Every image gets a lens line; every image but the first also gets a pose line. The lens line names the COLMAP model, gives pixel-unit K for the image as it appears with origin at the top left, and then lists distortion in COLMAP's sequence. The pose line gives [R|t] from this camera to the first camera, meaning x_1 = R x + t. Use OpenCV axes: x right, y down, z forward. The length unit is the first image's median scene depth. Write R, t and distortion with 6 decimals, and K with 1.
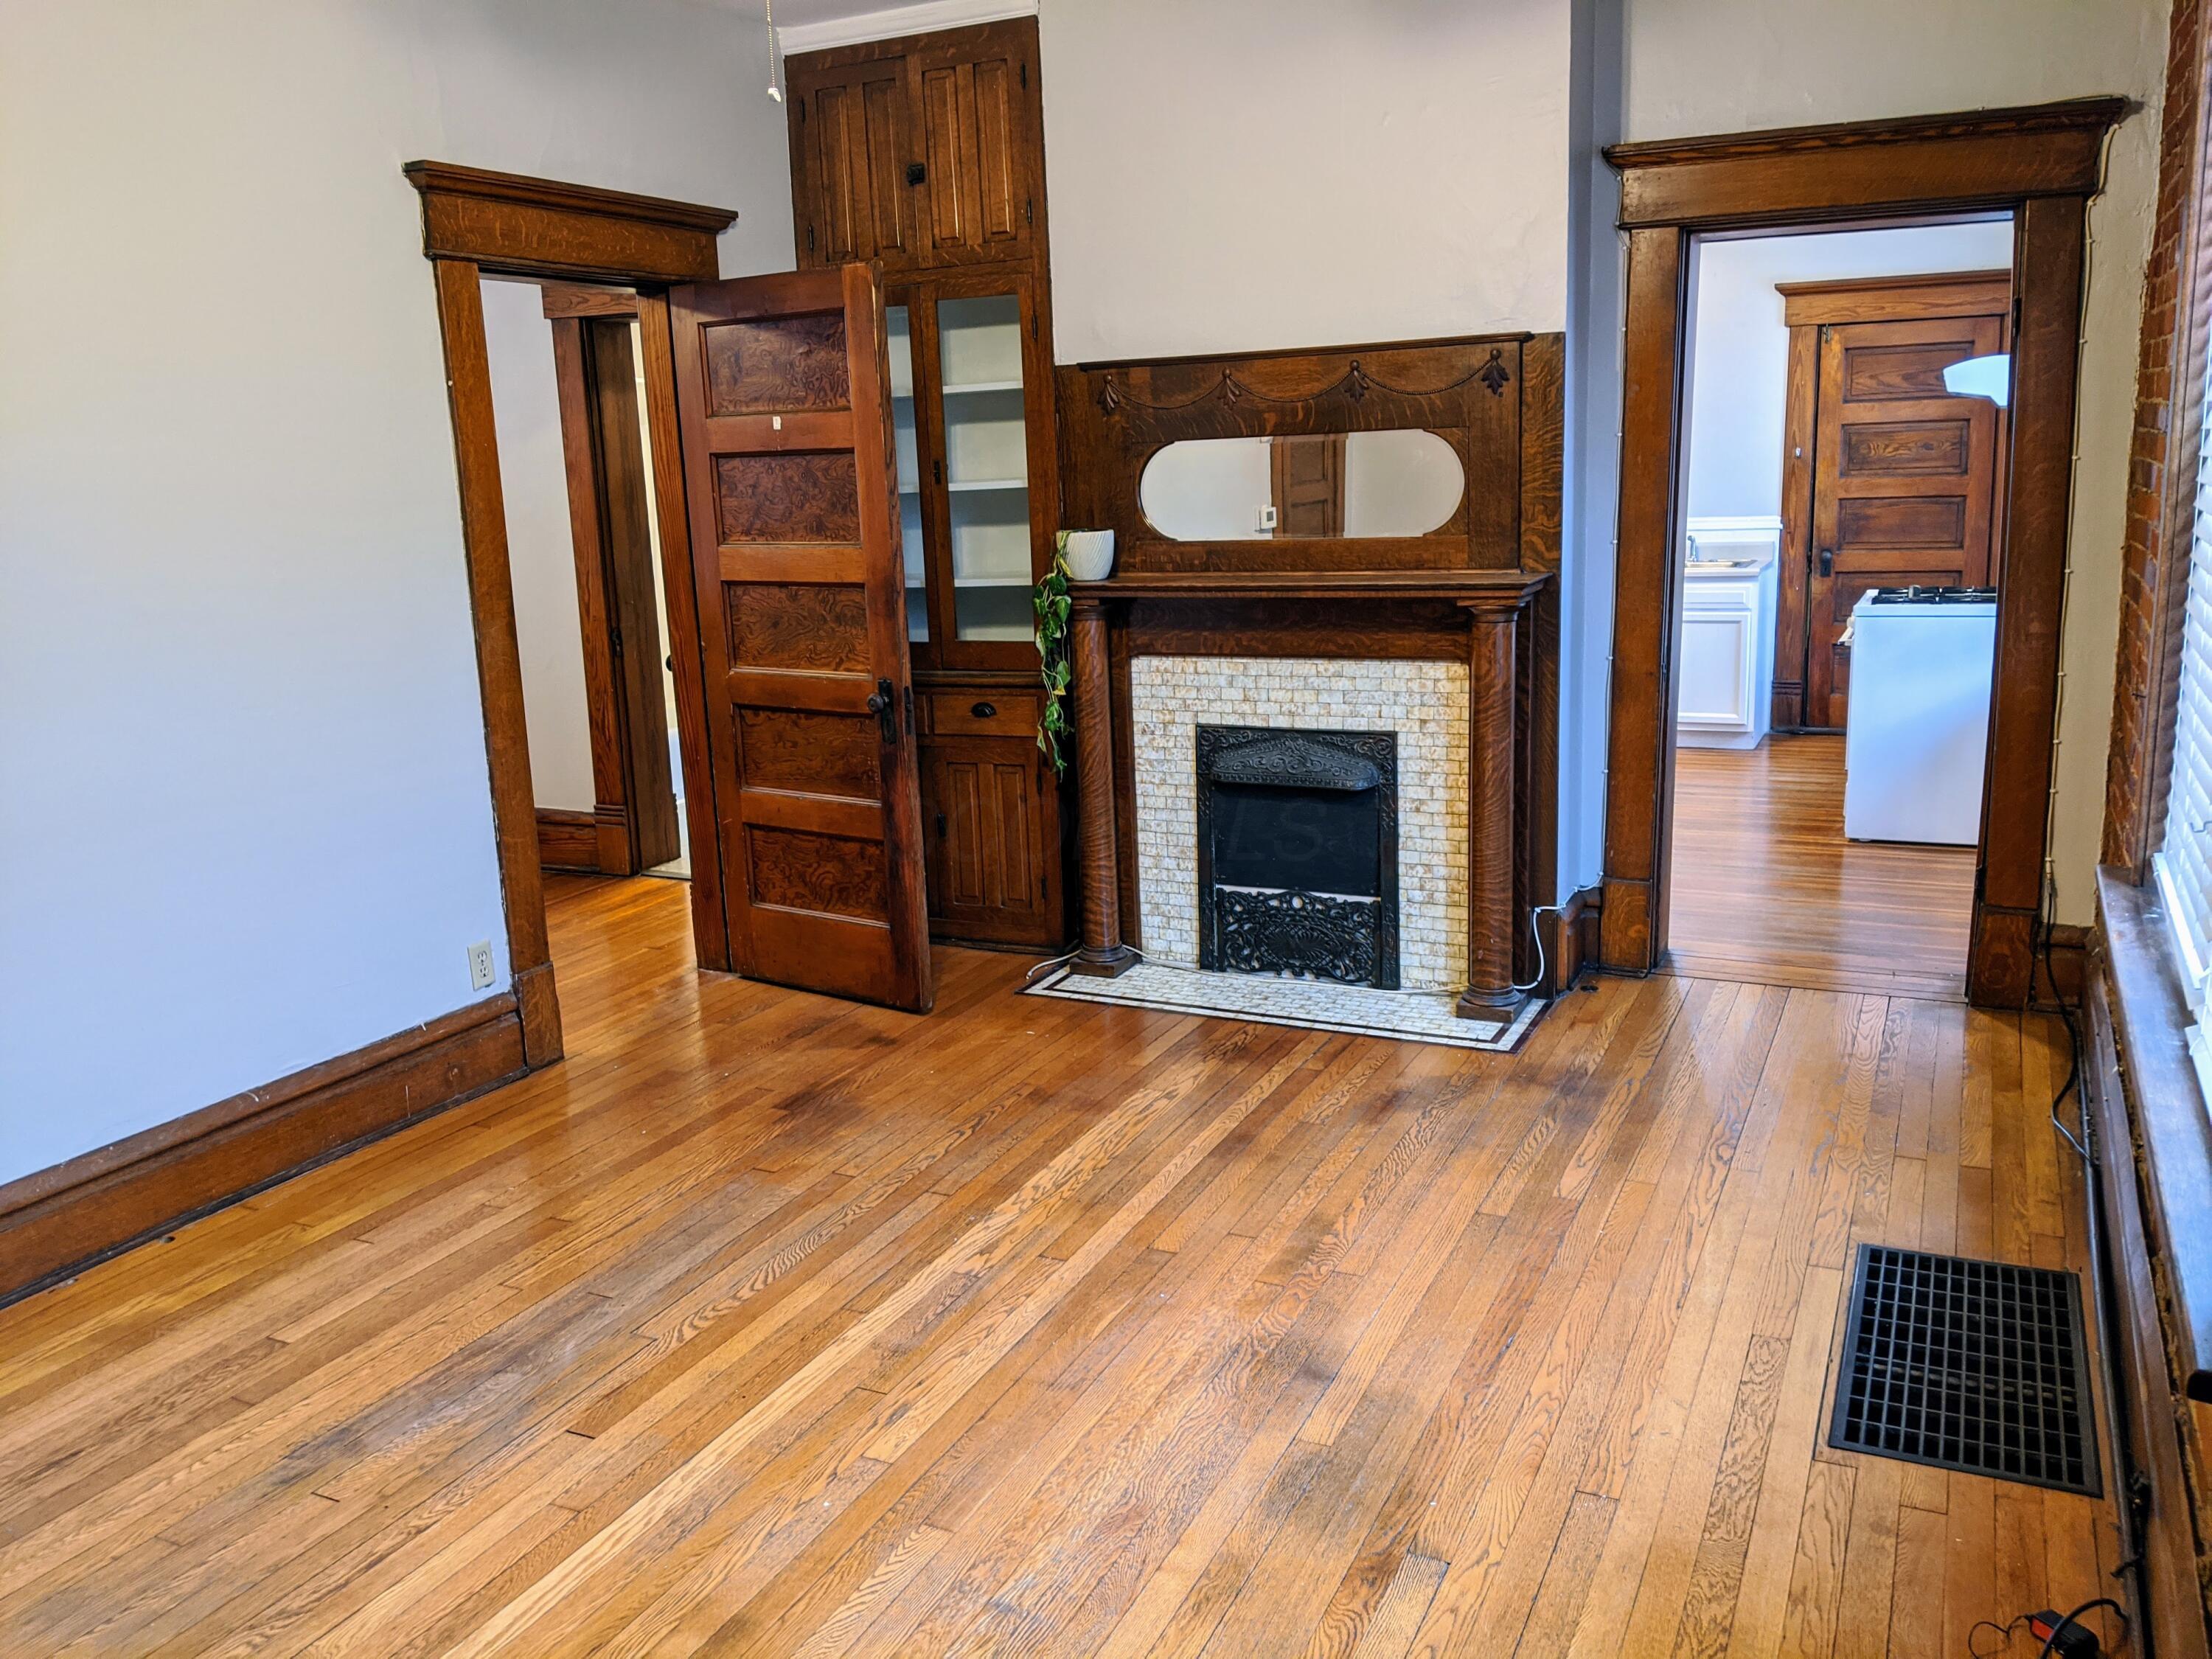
lens RADIAL K [[1755.6, 0, 1109.6], [0, 1755.6, 823.4], [0, 0, 1]] dist [-0.009682, -0.008442]
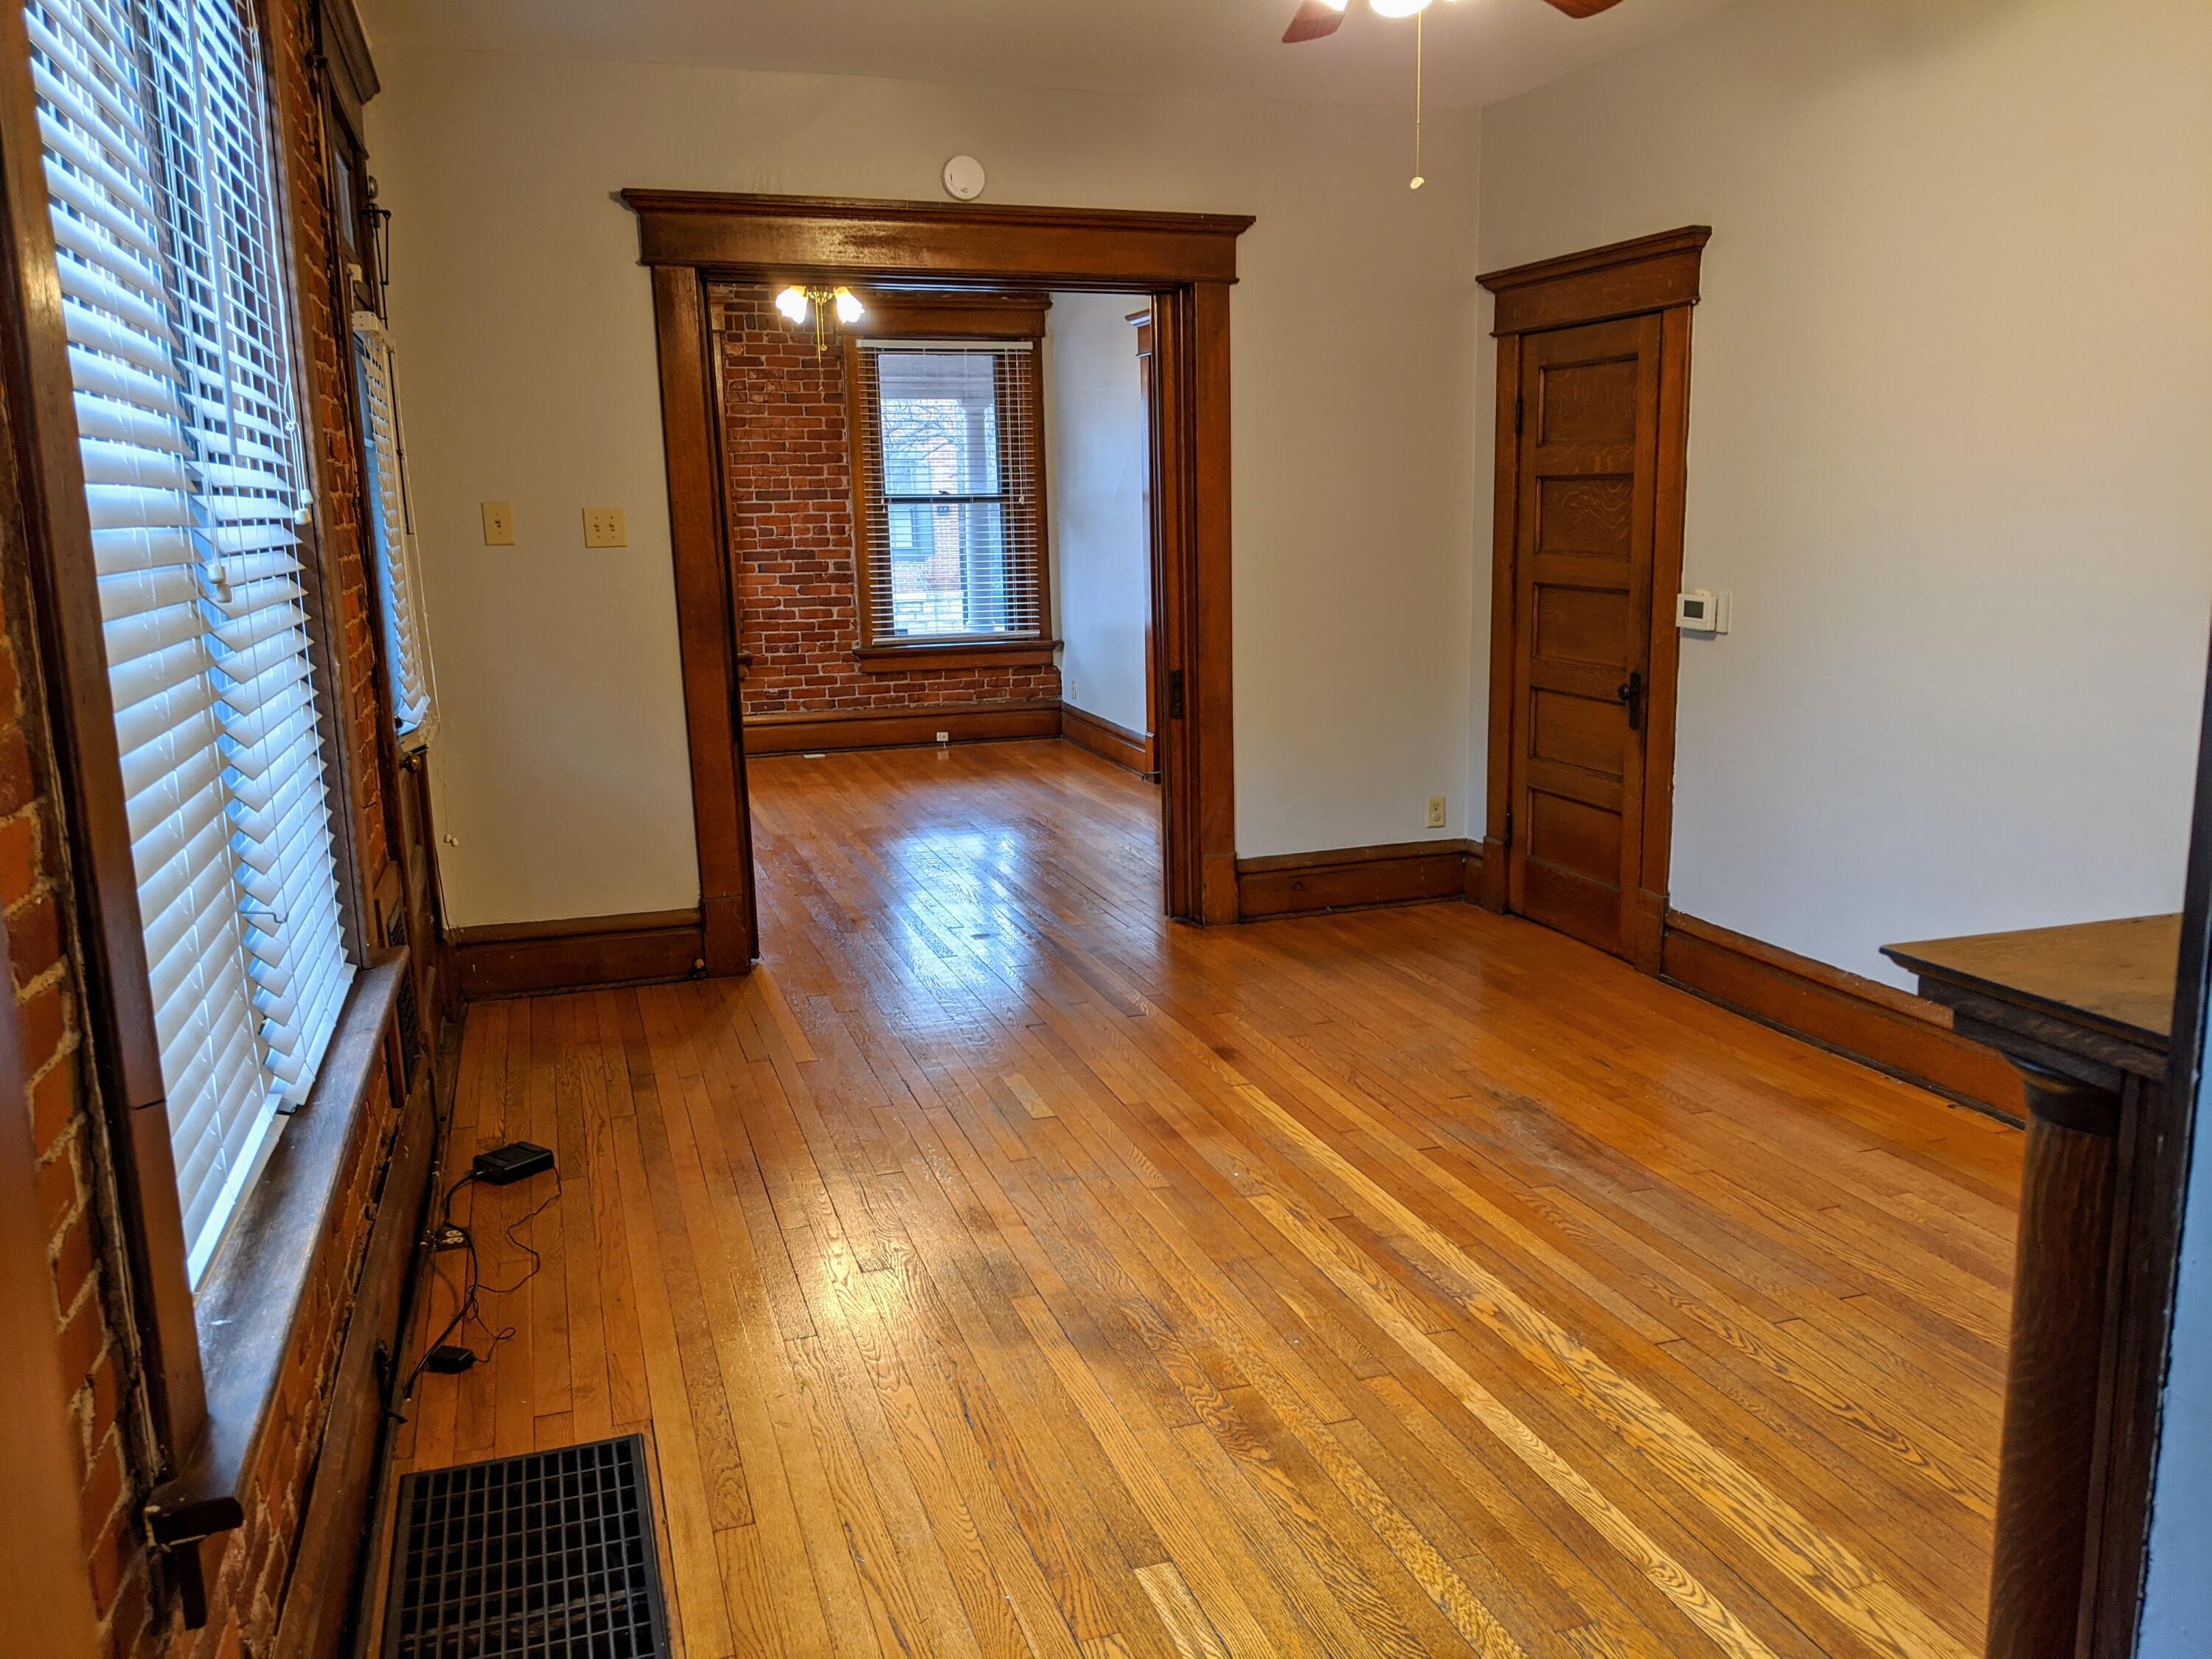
lens RADIAL K [[1755.6, 0, 1115.9], [0, 1755.6, 825.9], [0, 0, 1]] dist [-0.009682, -0.008442]
pose [[-0.717755, 0.175654, -0.673776, 0.810177], [-0.103656, 0.929920, 0.352852, -0.381461], [0.688537, 0.323102, -0.649247, 1.671421]]
